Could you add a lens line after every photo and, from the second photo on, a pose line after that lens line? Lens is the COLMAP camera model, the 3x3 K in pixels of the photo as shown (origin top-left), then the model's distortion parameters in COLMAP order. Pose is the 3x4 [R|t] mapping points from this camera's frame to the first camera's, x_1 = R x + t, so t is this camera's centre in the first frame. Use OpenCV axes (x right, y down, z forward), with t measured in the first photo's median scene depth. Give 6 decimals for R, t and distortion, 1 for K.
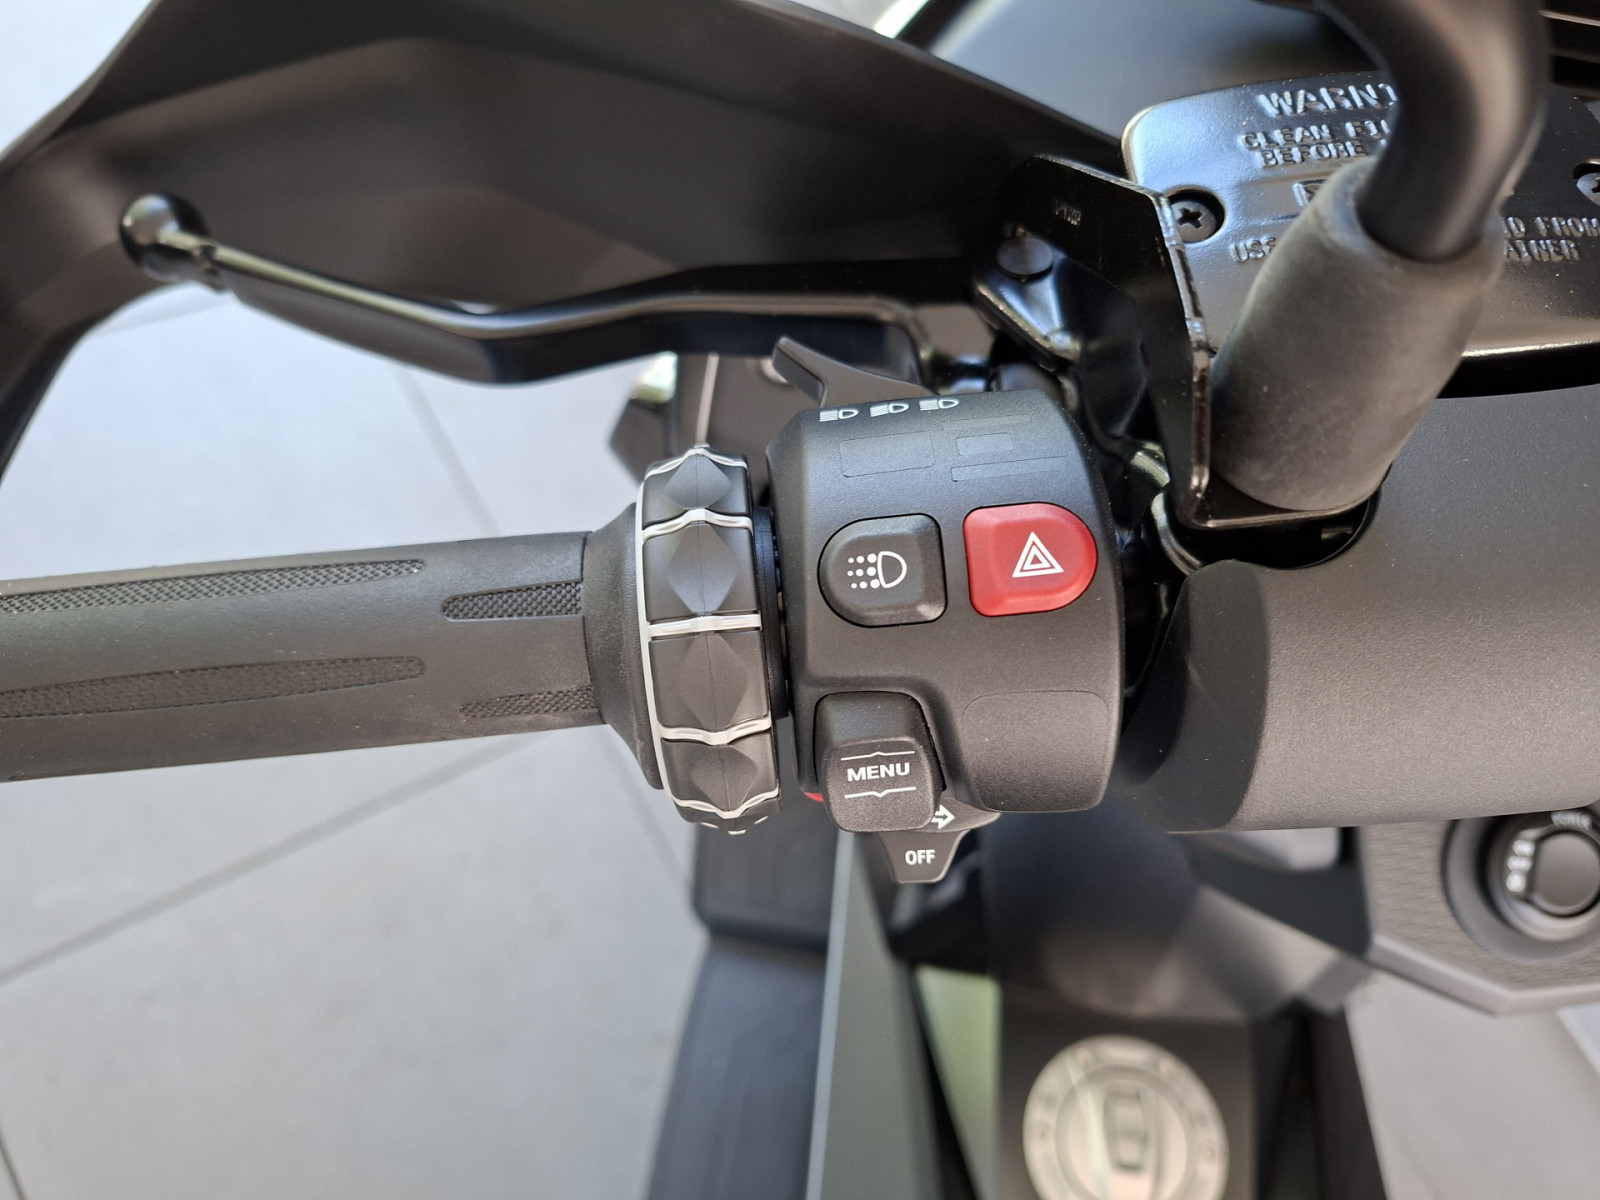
lens RADIAL K [[1113.2, 0, 809.8], [0, 1113.2, 599.2], [0, 0, 1]] dist [0.060555, -0.063393]
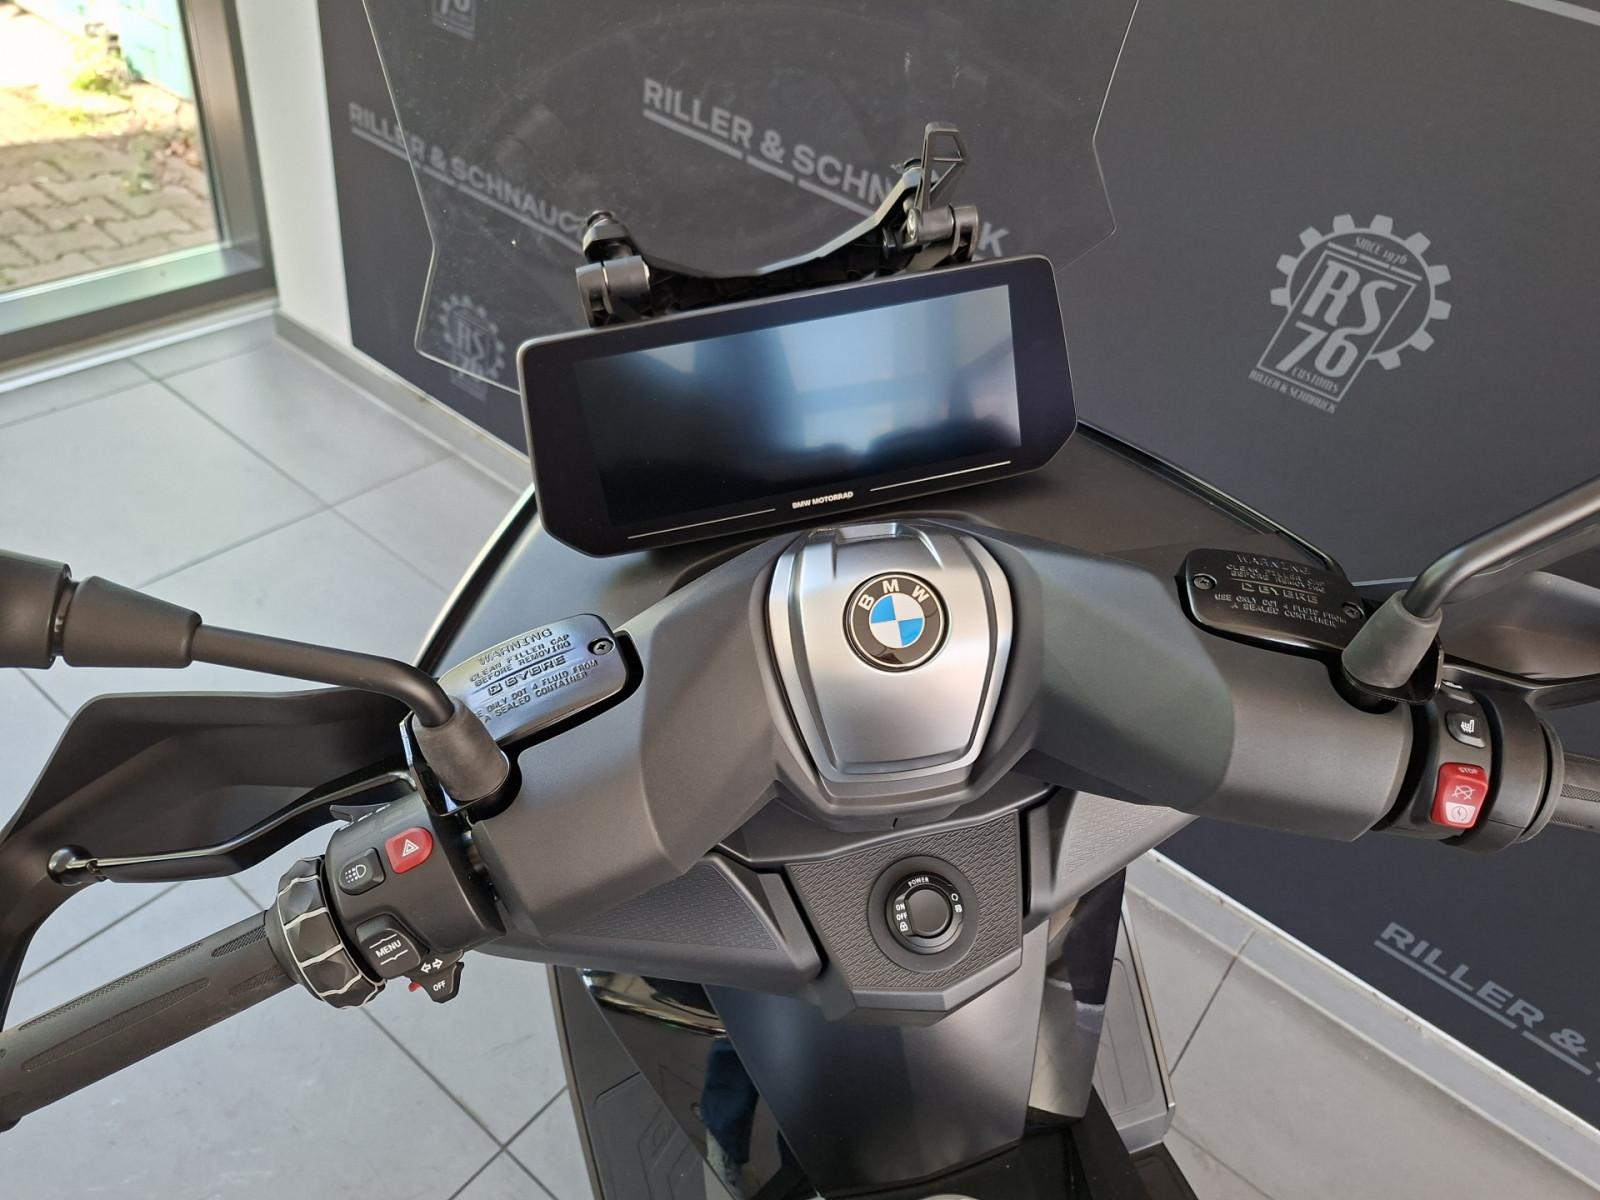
lens RADIAL K [[1113.2, 0, 809.8], [0, 1113.2, 599.2], [0, 0, 1]] dist [0.060555, -0.063393]
pose [[0.929626, -0.343093, 0.134474, 0.706397], [0.368368, 0.875145, -0.313728, 0.491292], [-0.010046, 0.341185, 0.939942, -1.380164]]
